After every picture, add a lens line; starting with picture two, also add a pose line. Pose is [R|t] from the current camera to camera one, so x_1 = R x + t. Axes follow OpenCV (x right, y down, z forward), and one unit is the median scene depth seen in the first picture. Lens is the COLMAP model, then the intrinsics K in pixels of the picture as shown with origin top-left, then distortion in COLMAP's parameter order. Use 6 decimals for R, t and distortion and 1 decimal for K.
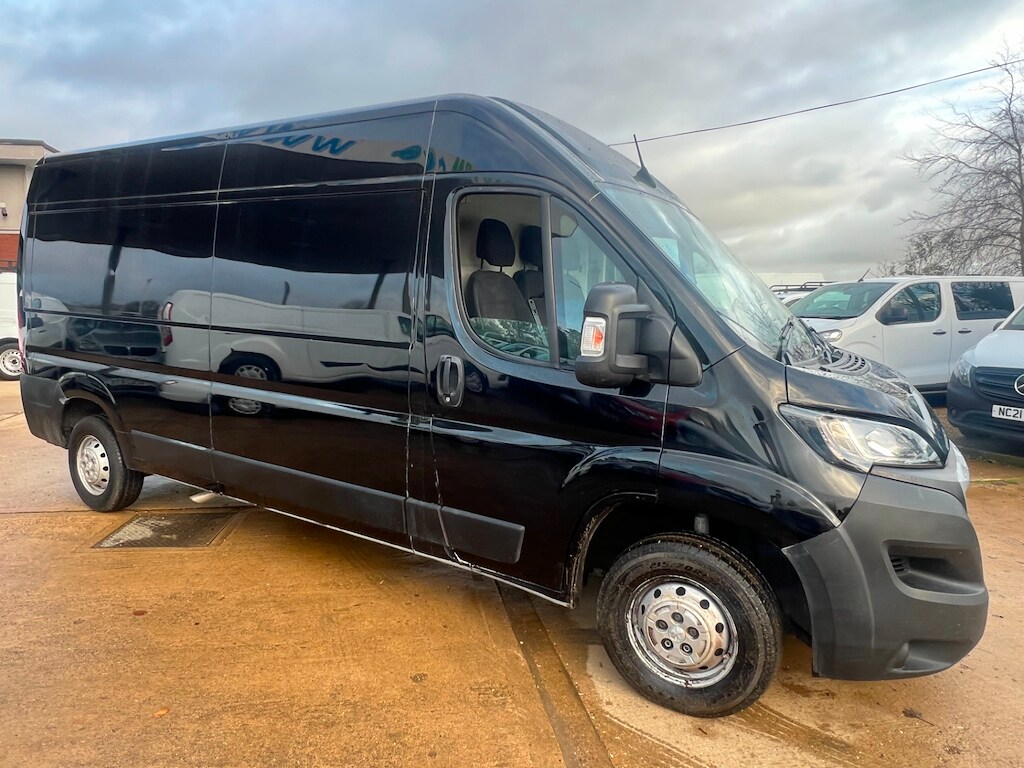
lens RADIAL K [[654.0, 0, 502.7], [0, 654.0, 383.9], [0, 0, 1]] dist [-0.000327, -0.000508]
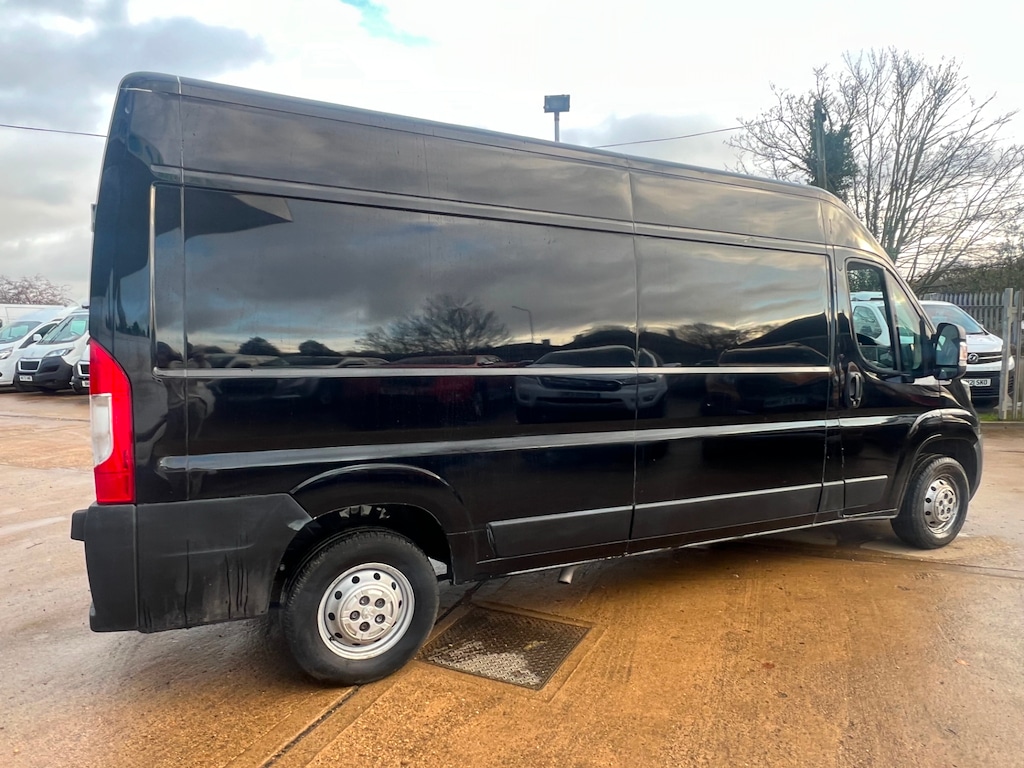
lens RADIAL K [[674.0, 0, 508.2], [0, 674.0, 385.3], [0, 0, 1]] dist [0.002169, -0.000893]
pose [[0.526197, -0.091640, 0.845410, -1.985257], [0.115210, 0.992692, 0.035897, -0.177890], [-0.842522, 0.078511, 0.532910, 0.969987]]
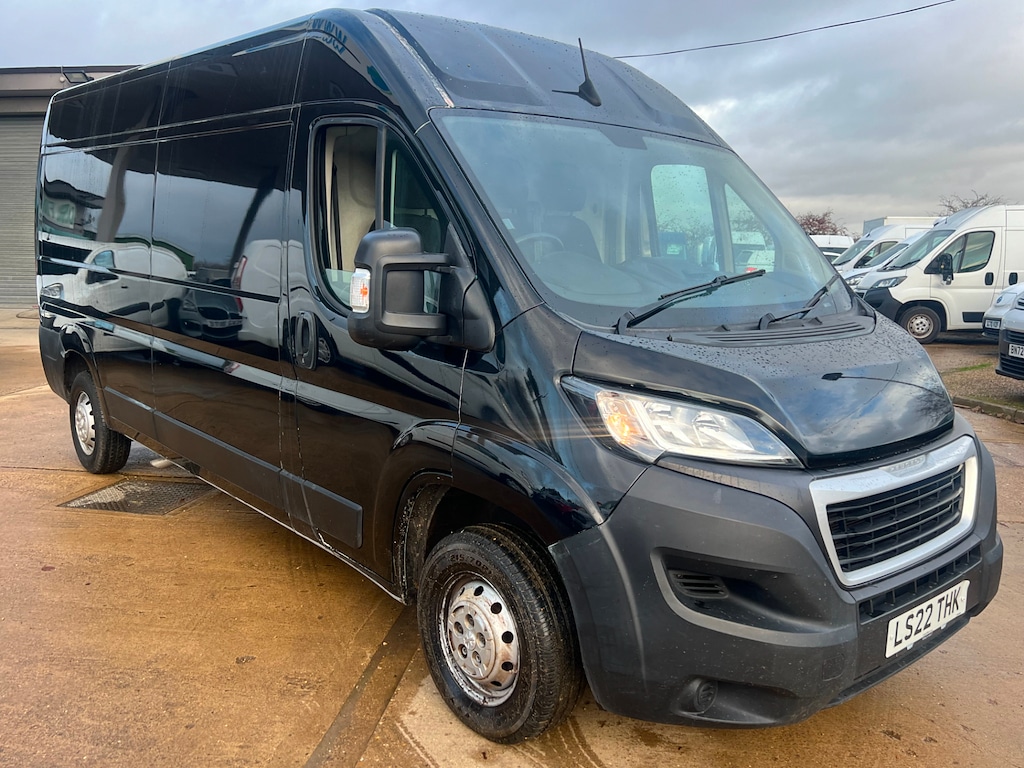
lens RADIAL K [[881.6, 0, 516.7], [0, 881.6, 387.4], [0, 0, 1]] dist [0.065328, -0.063350]
pose [[0.954512, 0.045812, -0.294632, 0.633015], [-0.037046, 0.998691, 0.035268, 0.008328], [0.295862, -0.022749, 0.954960, -0.081503]]
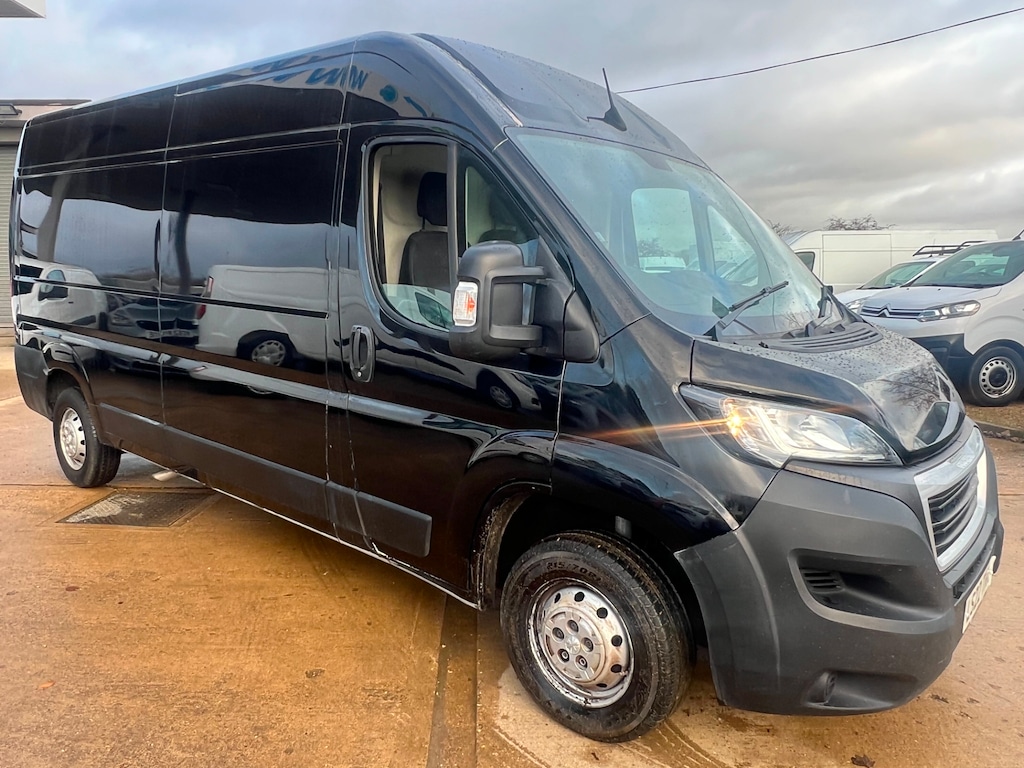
lens RADIAL K [[756.8, 0, 498.6], [0, 756.8, 385.2], [0, 0, 1]] dist [0.003305, -0.004557]
pose [[0.987430, 0.019168, -0.156889, 0.311524], [-0.014874, 0.999483, 0.028498, 0.007074], [0.157354, -0.025807, 0.987205, -0.008248]]
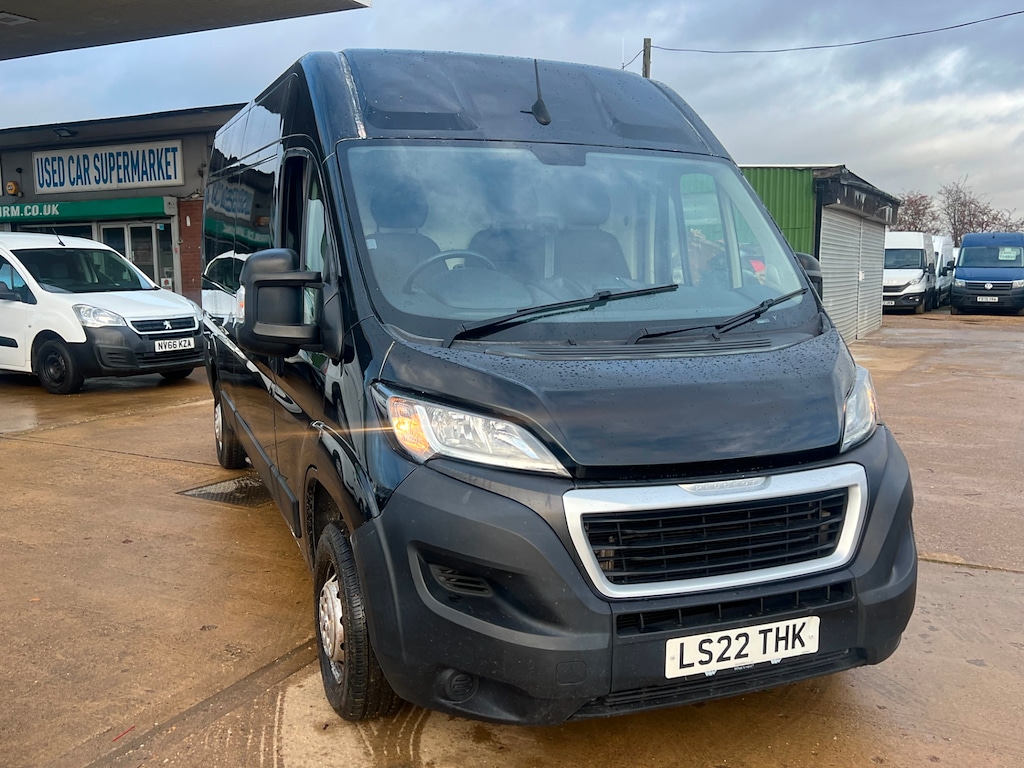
lens RADIAL K [[967.3, 0, 512.0], [0, 967.3, 384.0], [0, 0, 1]] dist [0.042664, -0.006615]
pose [[0.802282, 0.062840, -0.593629, 1.251409], [-0.061152, 0.997864, 0.022984, -0.006998], [0.593805, 0.017862, 0.804411, 0.026510]]
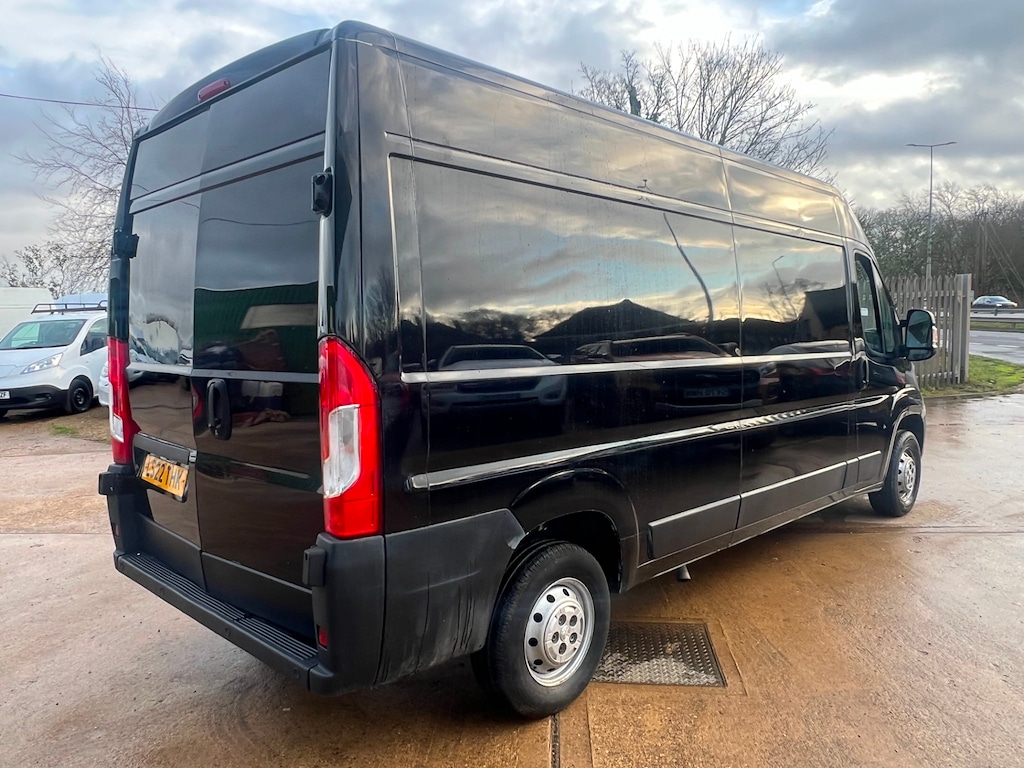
lens RADIAL K [[756.8, 0, 498.6], [0, 756.8, 385.2], [0, 0, 1]] dist [0.003305, -0.004557]
pose [[0.235305, -0.105884, 0.966137, -2.303563], [0.143098, 0.986989, 0.073318, -0.262764], [-0.961329, 0.121001, 0.247396, 1.587233]]
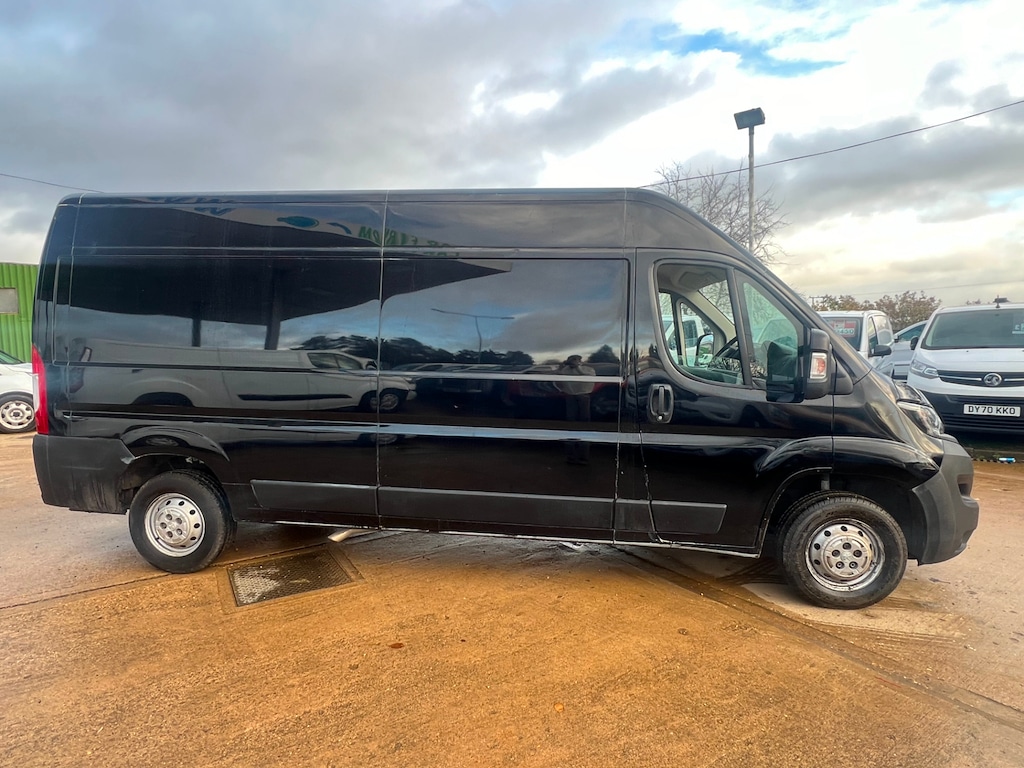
lens RADIAL K [[564.1, 0, 503.2], [0, 564.1, 383.7], [0, 0, 1]] dist [-0.001876, -0.000383]
pose [[0.909926, -0.056201, 0.410945, -0.953558], [0.072013, 0.997137, -0.023084, -0.047228], [-0.408471, 0.050598, 0.911368, 0.103964]]
